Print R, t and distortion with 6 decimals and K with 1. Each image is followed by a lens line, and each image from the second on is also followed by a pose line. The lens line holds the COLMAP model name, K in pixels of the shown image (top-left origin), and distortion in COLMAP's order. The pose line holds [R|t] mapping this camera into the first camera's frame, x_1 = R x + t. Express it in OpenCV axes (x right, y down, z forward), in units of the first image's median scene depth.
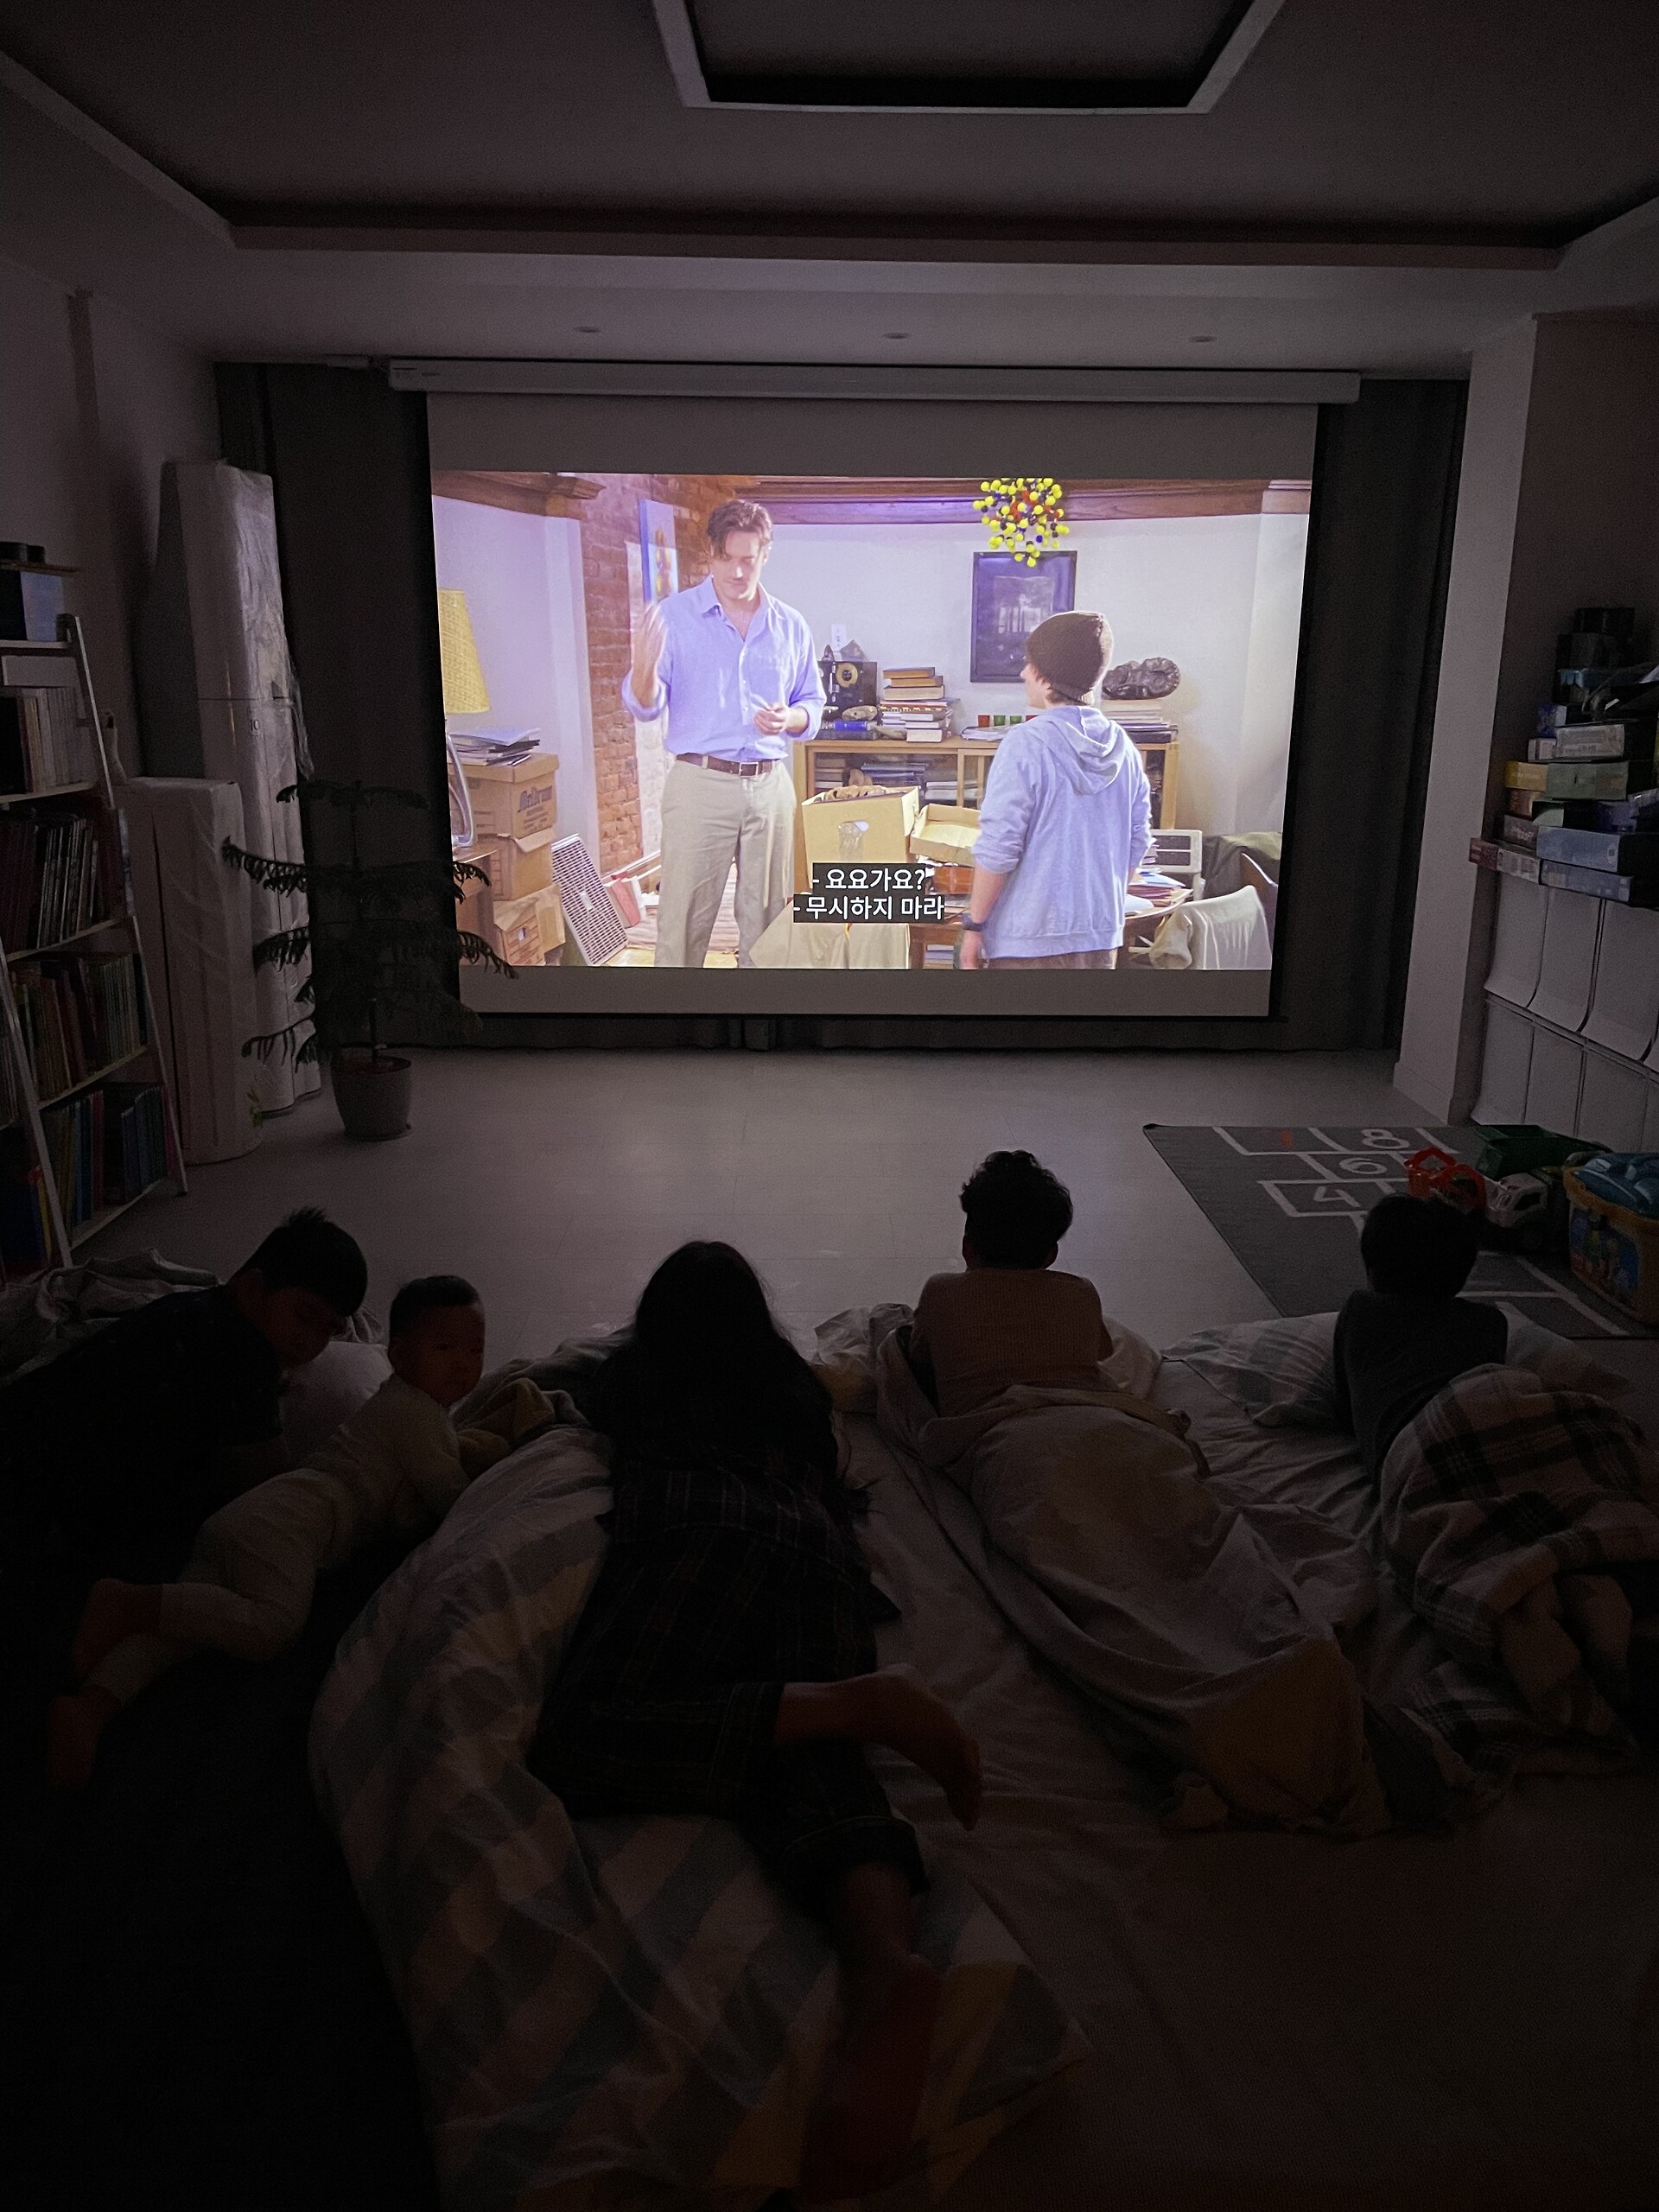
lens RADIAL K [[1788.2, 0, 830.2], [0, 1788.2, 1153.2], [0, 0, 1]] dist [0.129402, -0.186413]
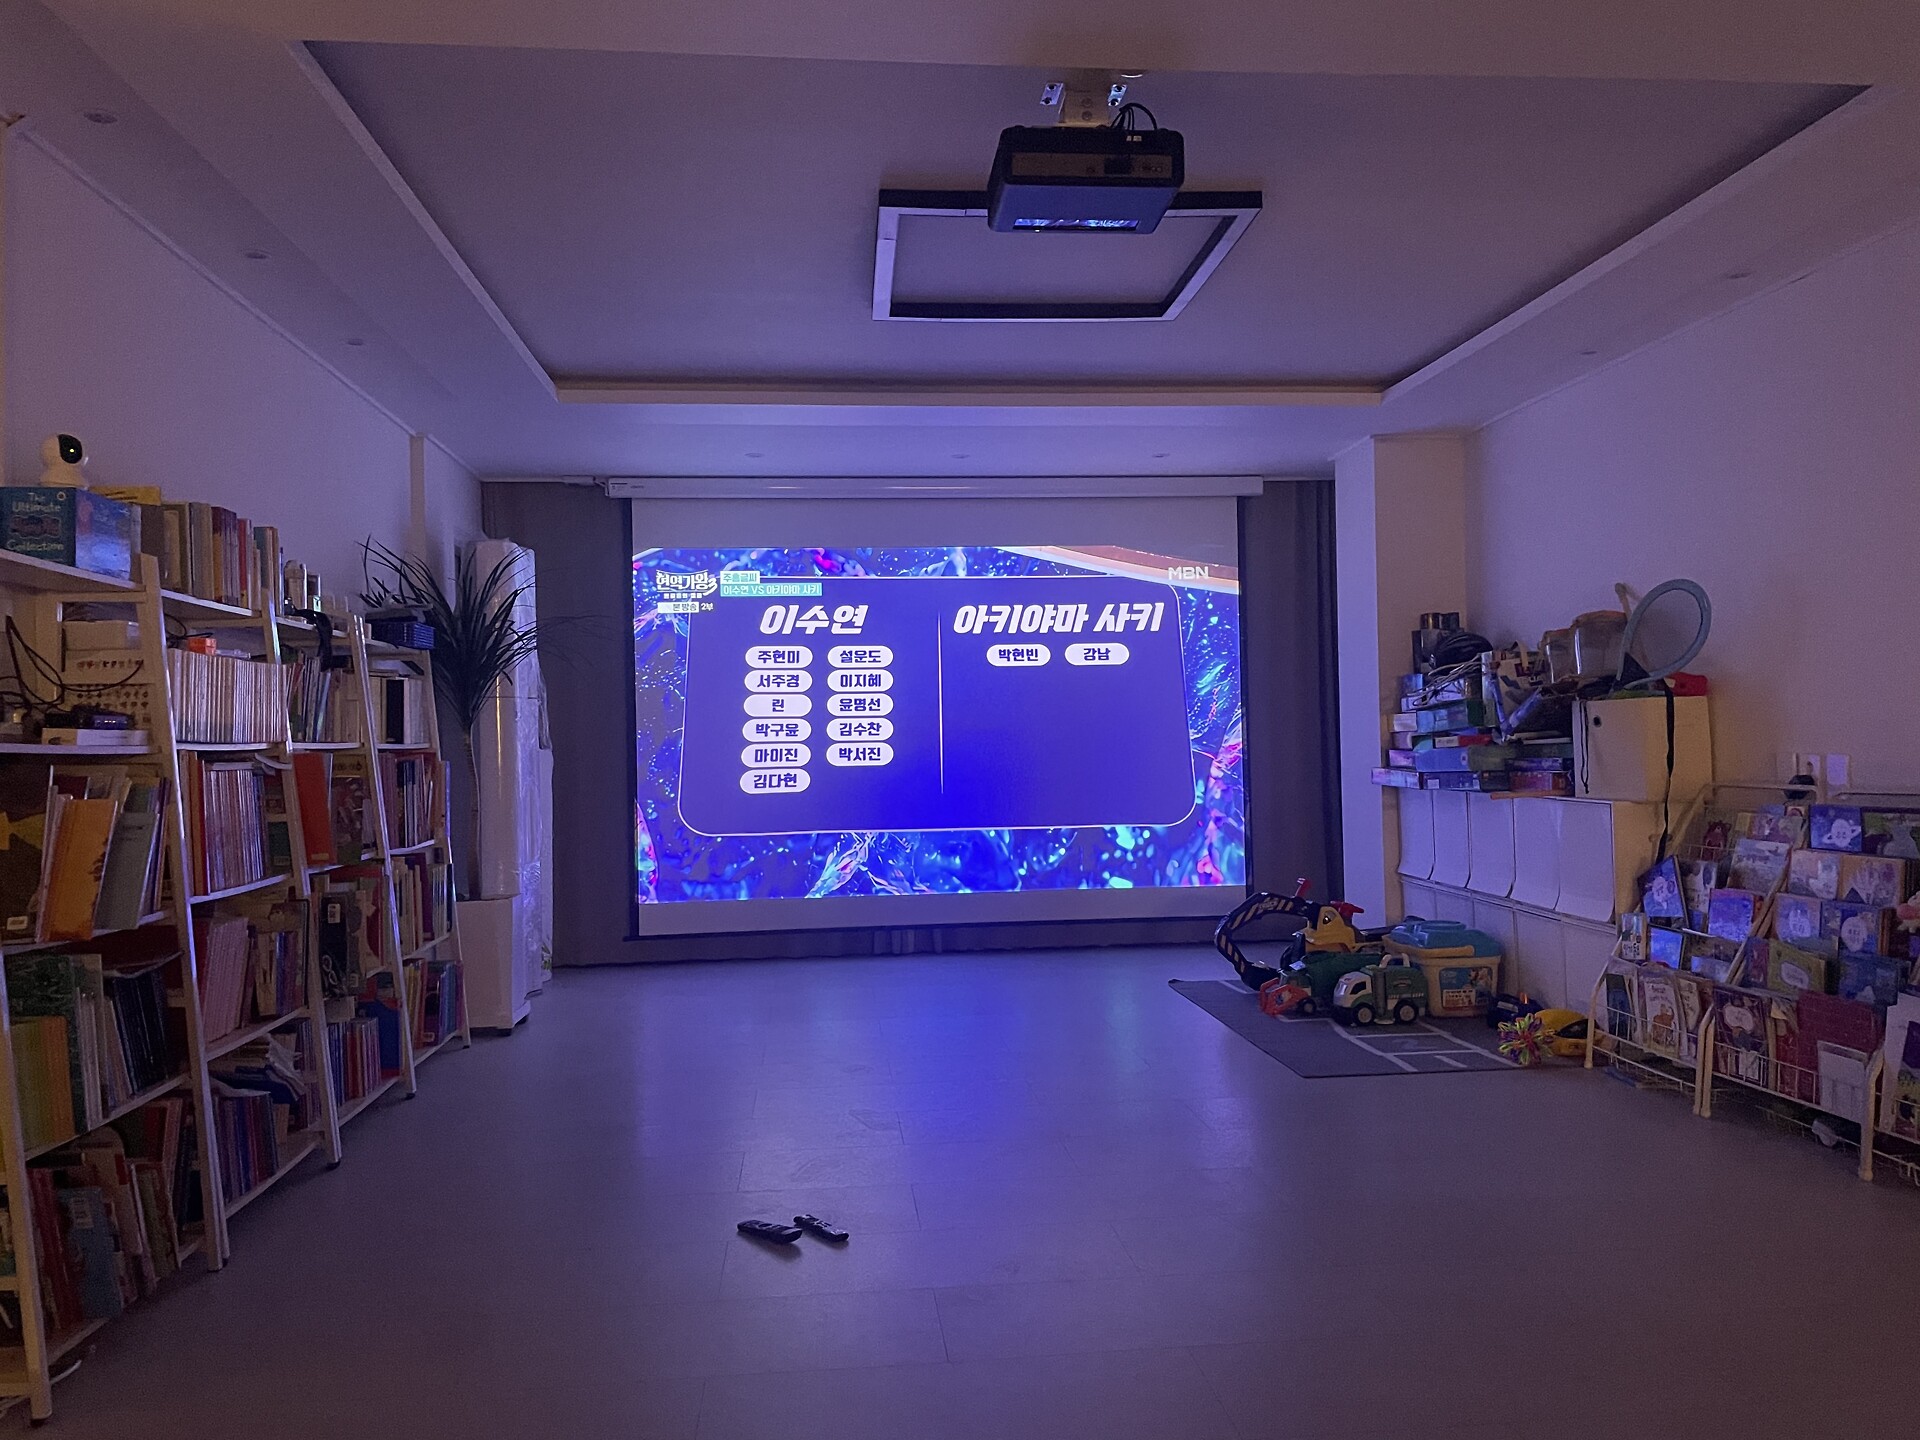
lens RADIAL K [[1552.2, 0, 980.8], [0, 1552.2, 728.3], [0, 0, 1]] dist [0.129402, -0.186413]
pose [[0.995316, -0.030112, 0.091869, -0.076297], [0.053337, 0.963586, -0.262024, 0.113177], [-0.080633, 0.265697, 0.960679, -0.190948]]
